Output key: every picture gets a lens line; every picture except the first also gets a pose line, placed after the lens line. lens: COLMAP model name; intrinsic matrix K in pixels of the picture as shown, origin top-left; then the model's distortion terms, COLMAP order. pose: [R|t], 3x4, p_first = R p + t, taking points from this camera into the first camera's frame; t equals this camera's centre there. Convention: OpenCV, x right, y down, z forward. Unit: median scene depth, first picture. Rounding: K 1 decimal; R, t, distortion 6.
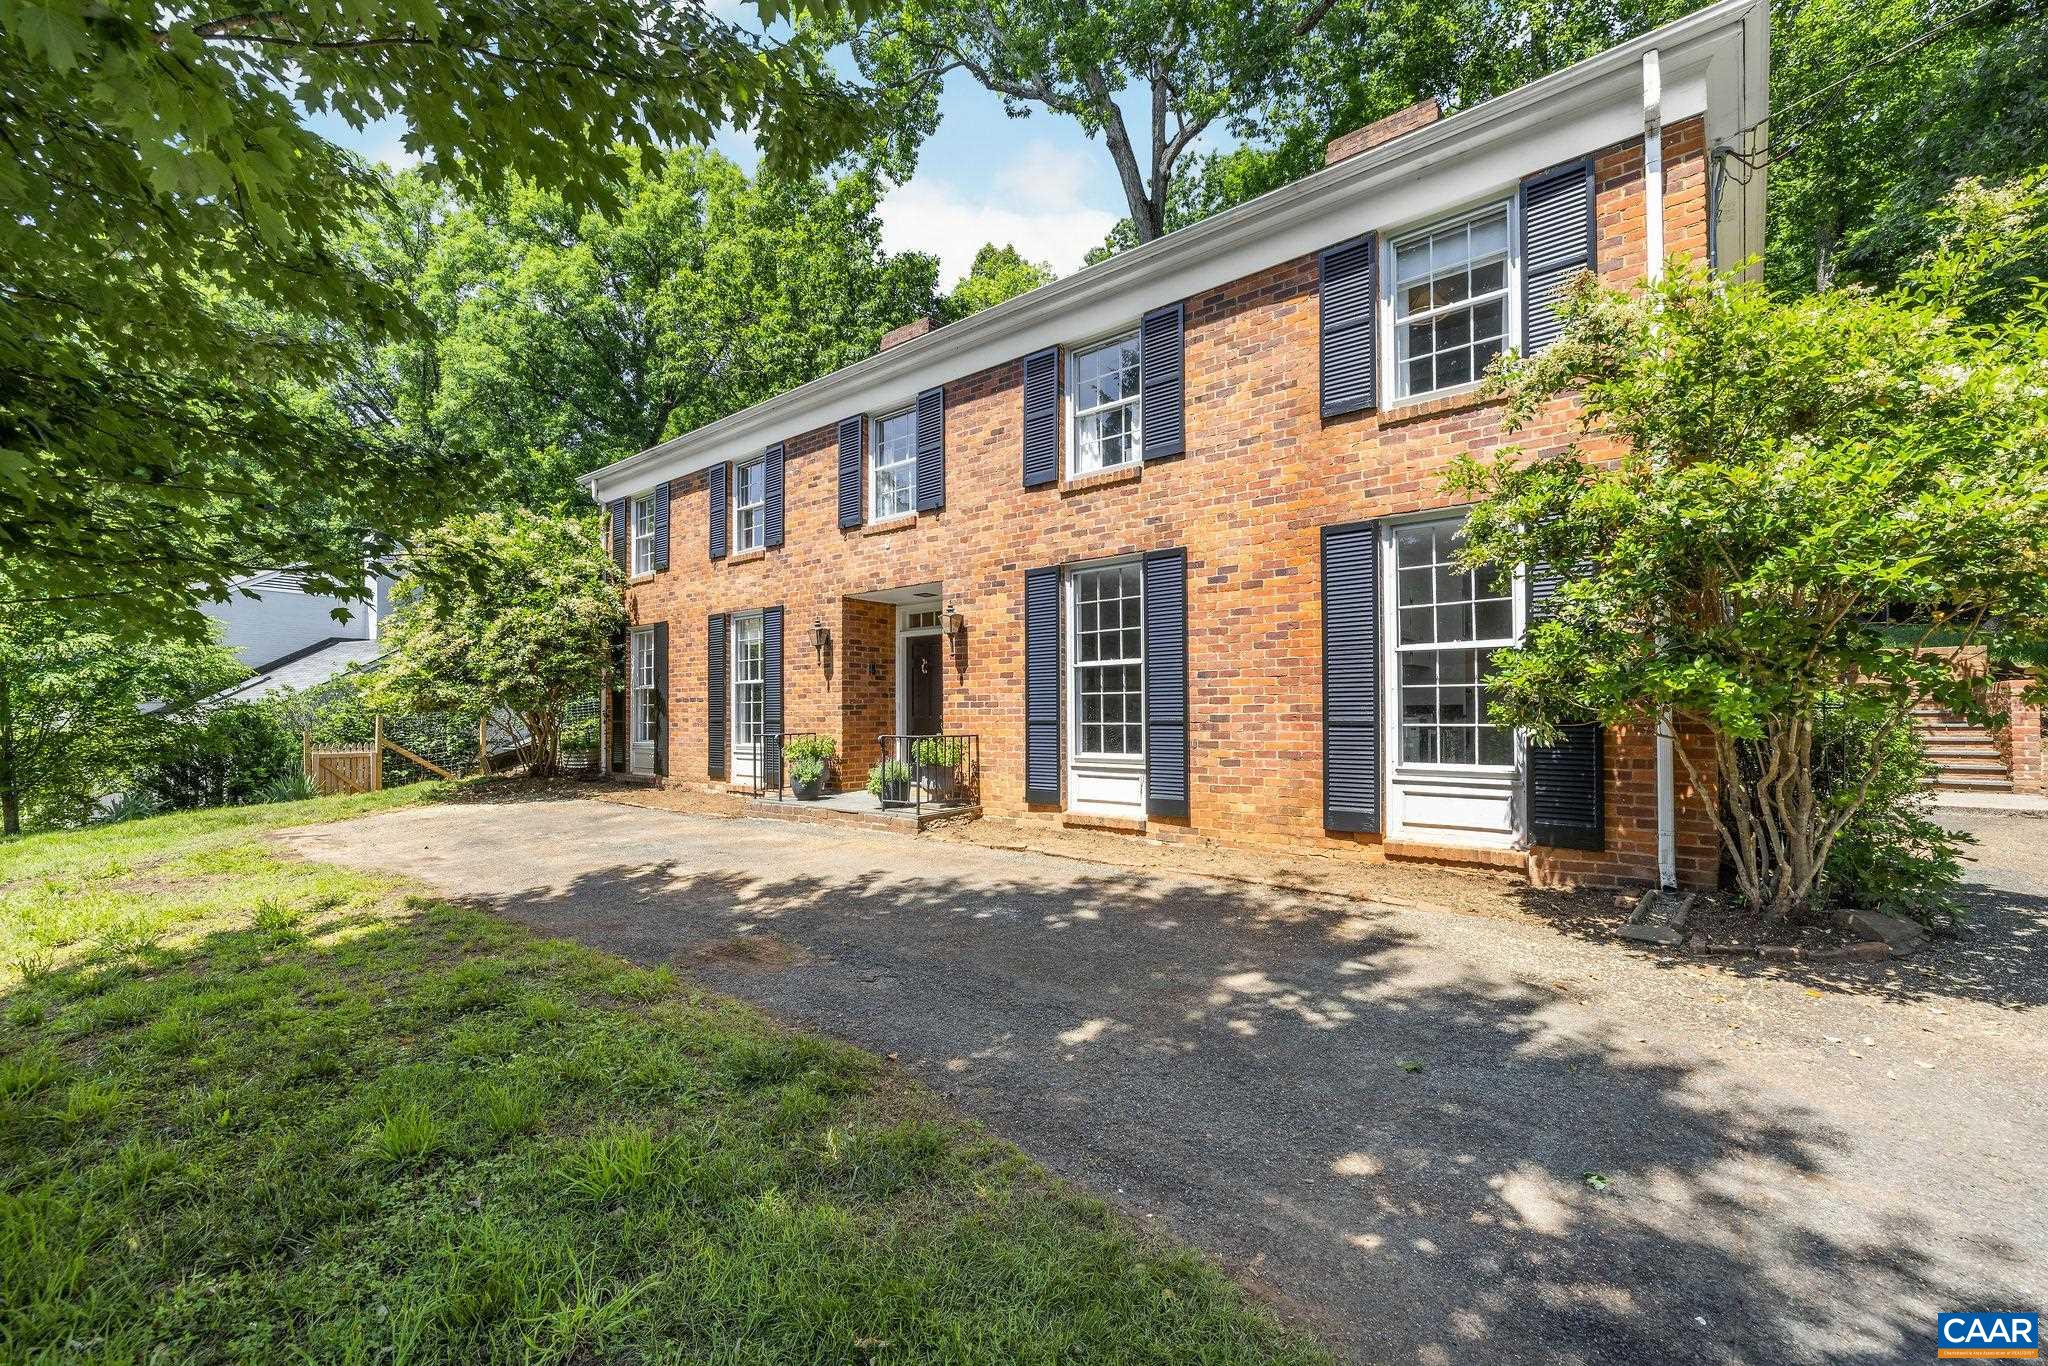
lens RADIAL K [[859.3, 0, 1017.7], [0, 859.3, 679.9], [0, 0, 1]] dist [0.001792, 0.000022]
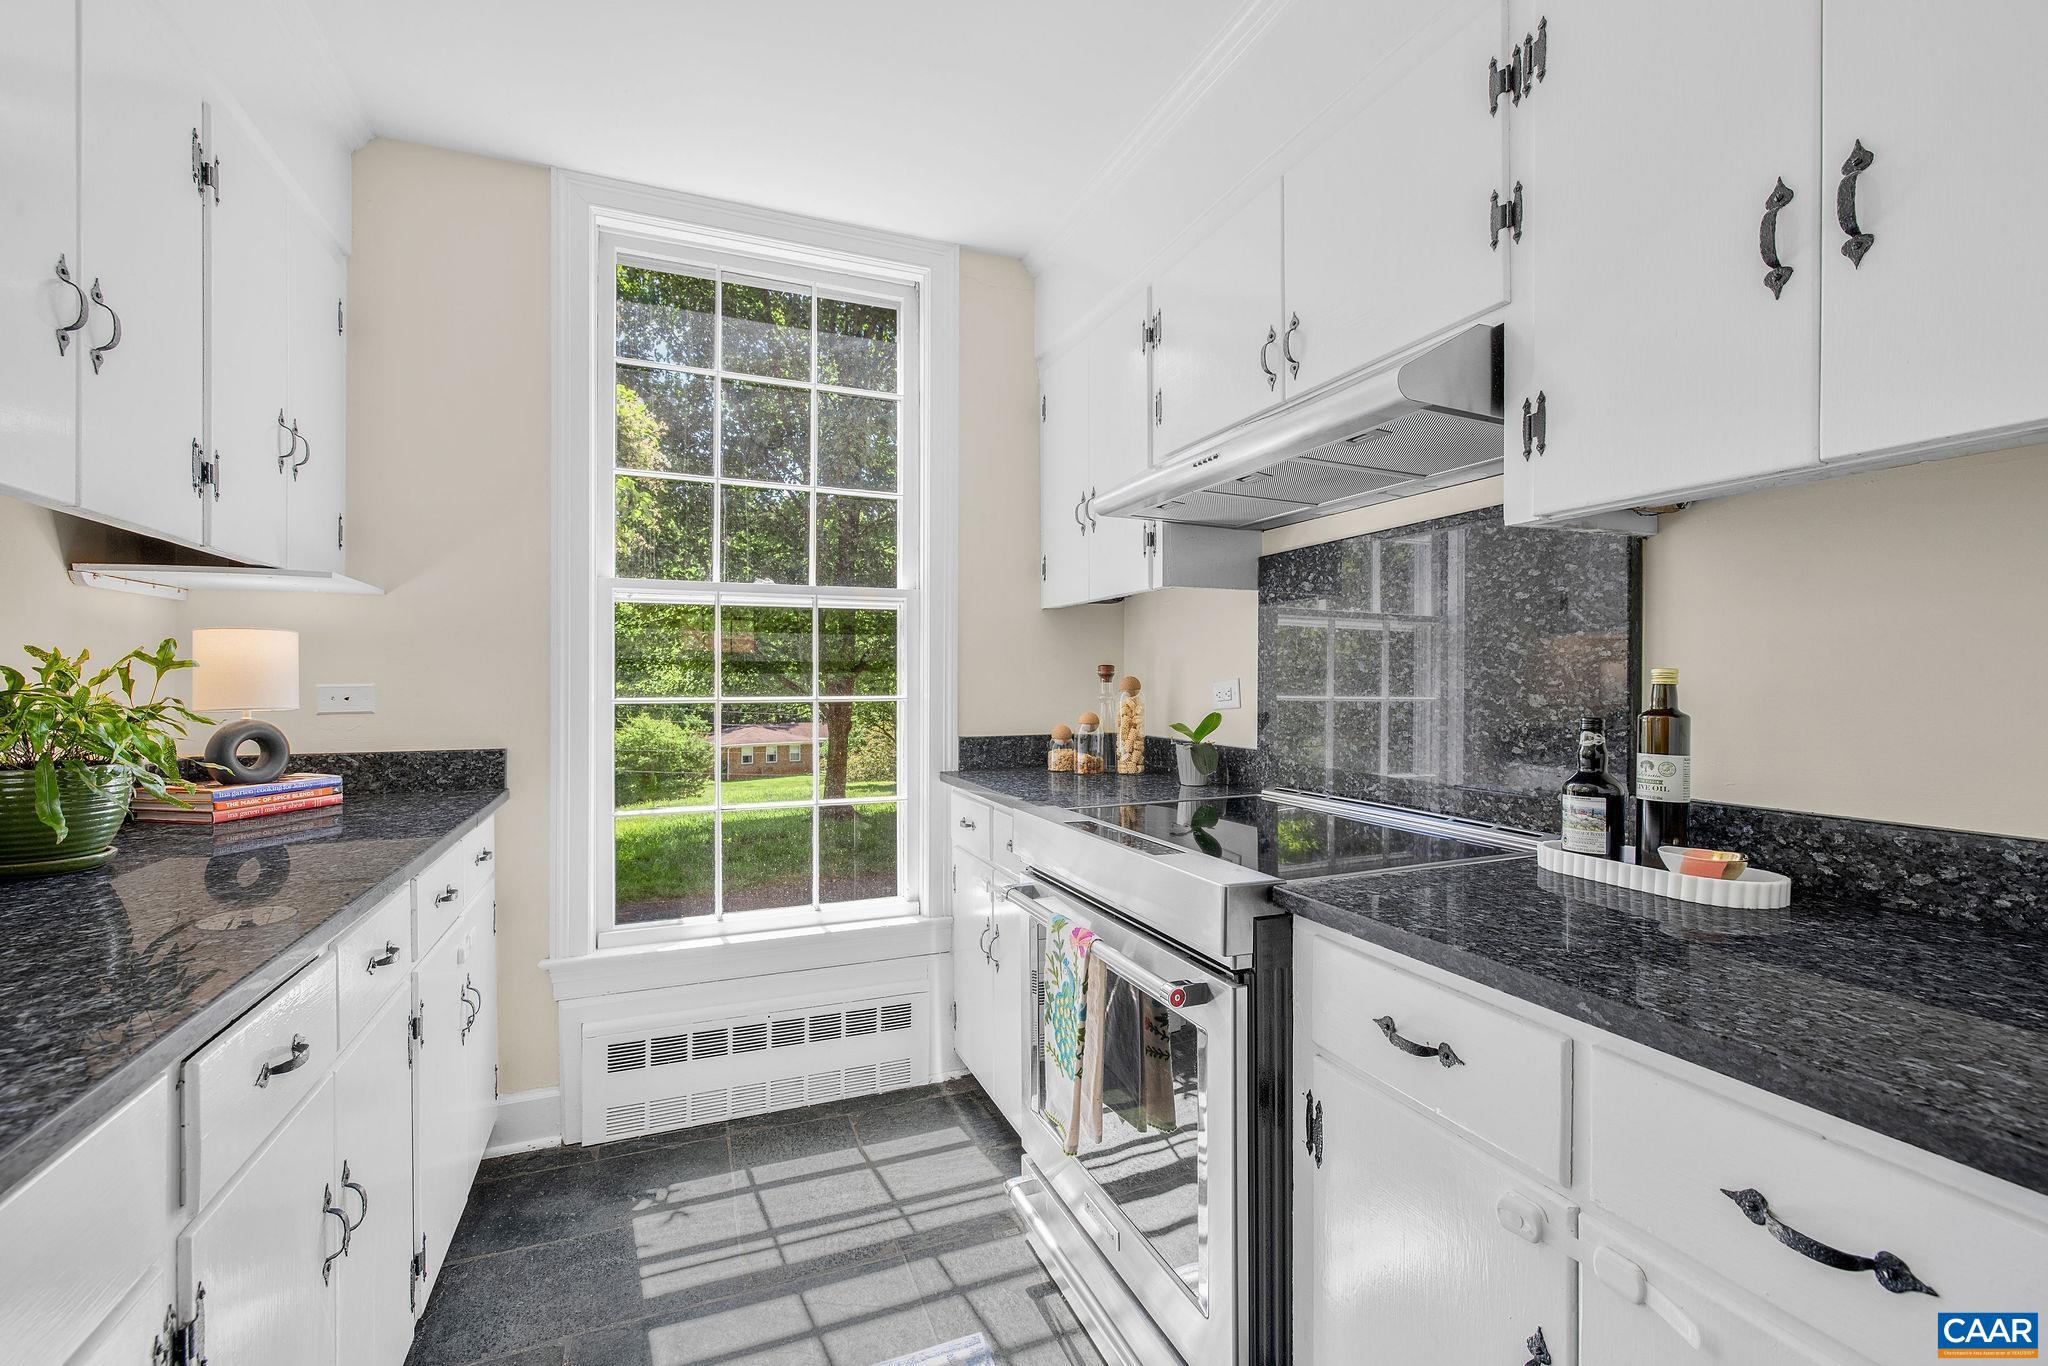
lens RADIAL K [[859.3, 0, 1017.7], [0, 859.3, 679.9], [0, 0, 1]] dist [0.001792, 0.000022]
pose [[0.448021, -0.003939, 0.894014, -0.078948], [-0.034009, 0.999191, 0.021446, -0.000711], [-0.893376, -0.040012, 0.447525, 0.553106]]
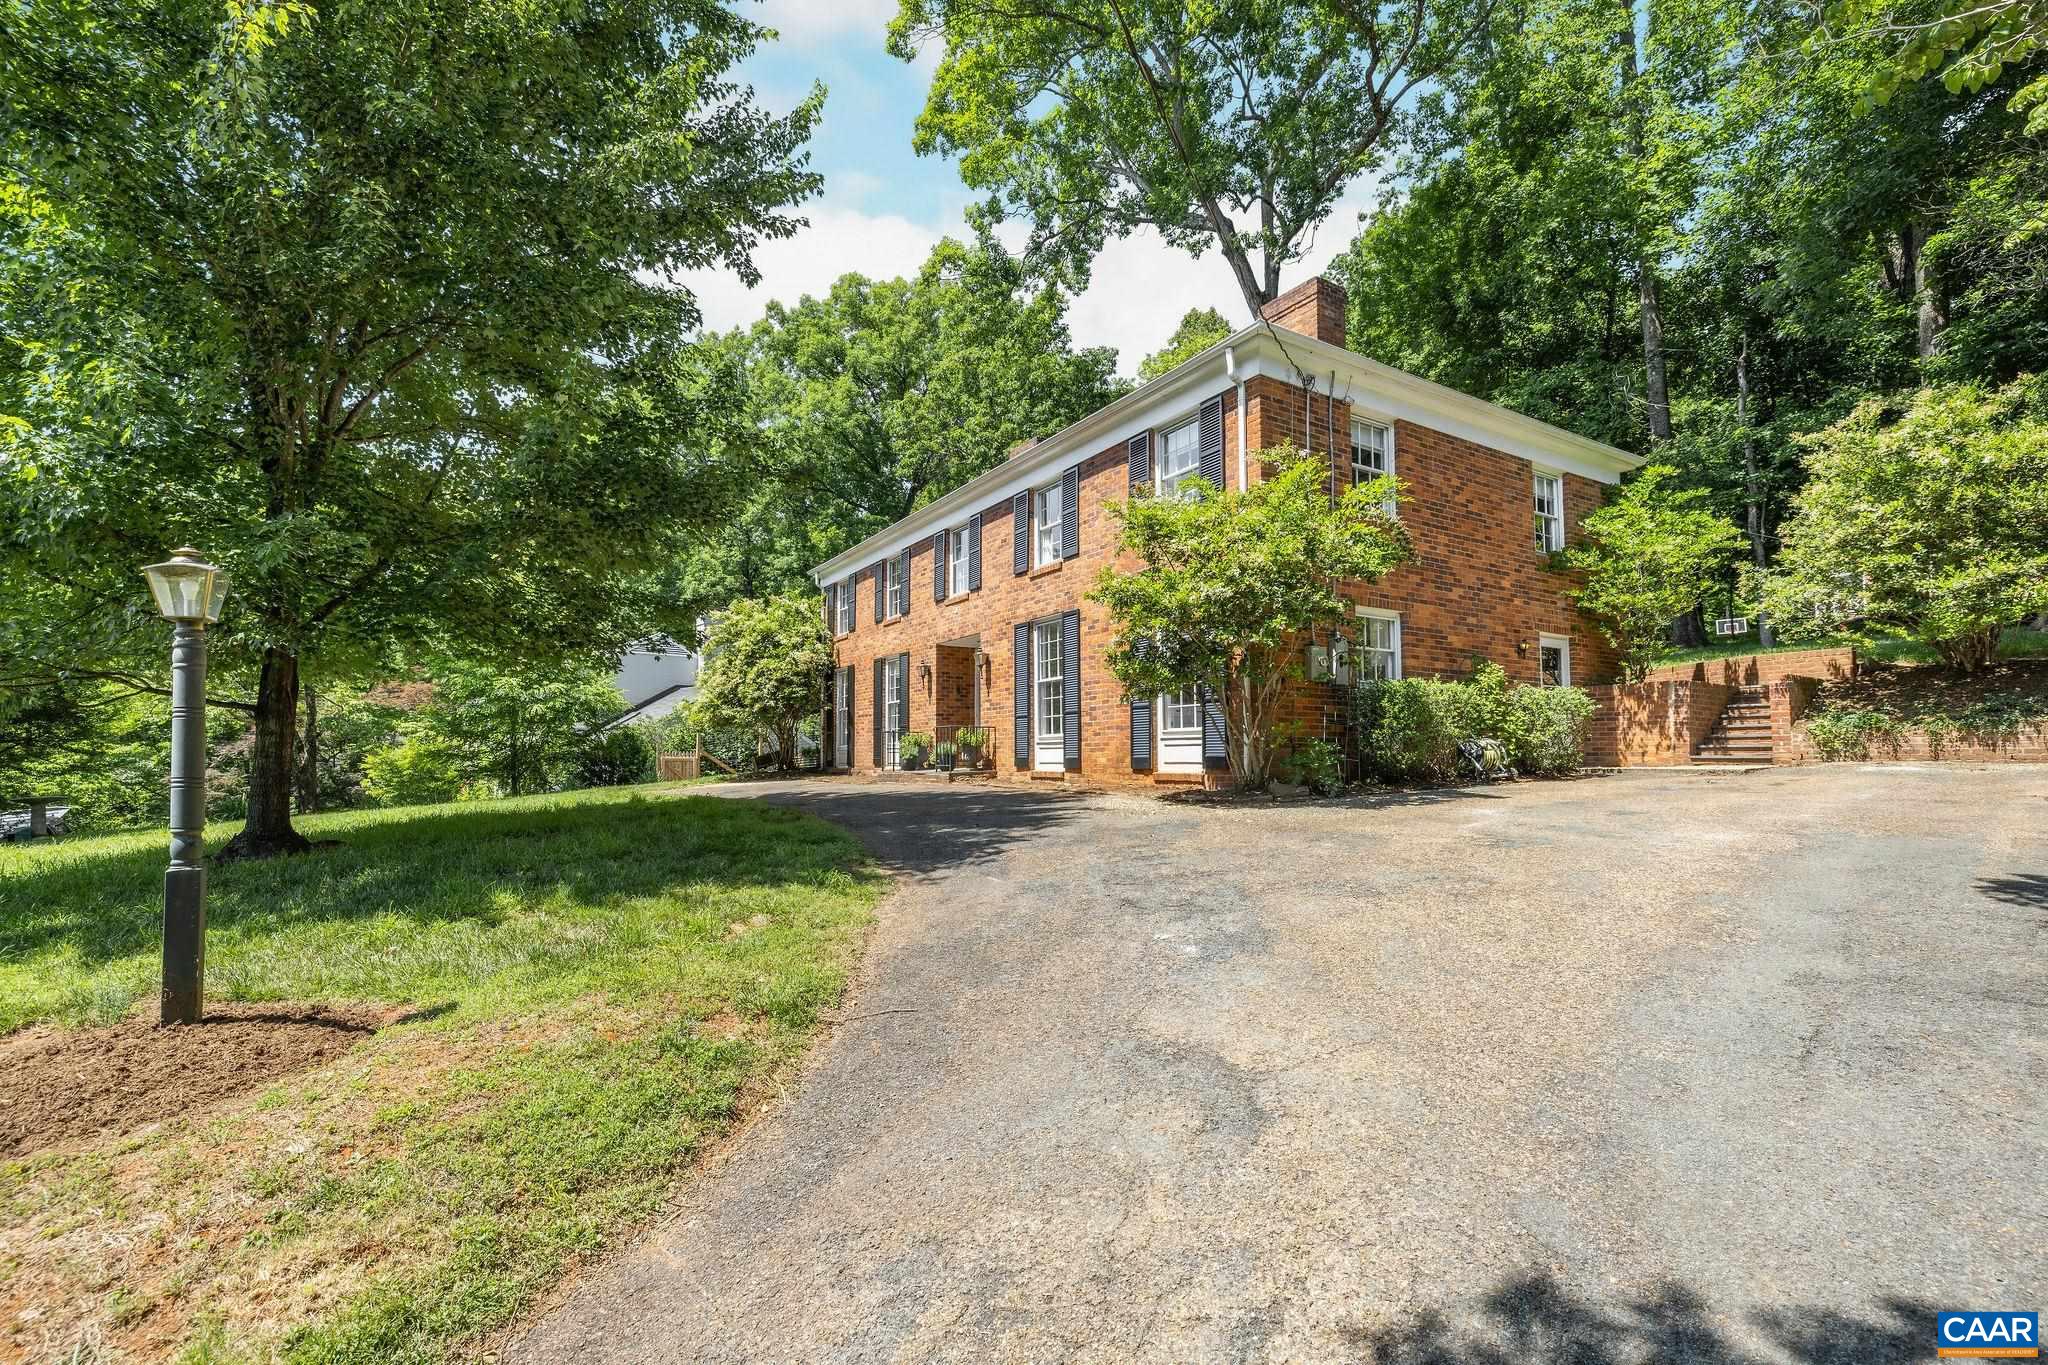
lens RADIAL K [[859.3, 0, 1017.7], [0, 859.3, 679.4], [0, 0, 1]] dist [0.001792, 0.000022]
pose [[0.953704, -0.027116, -0.299522, 0.390371], [0.012639, 0.998661, -0.050166, 0.045787], [0.300481, 0.044058, 0.952770, -0.433174]]
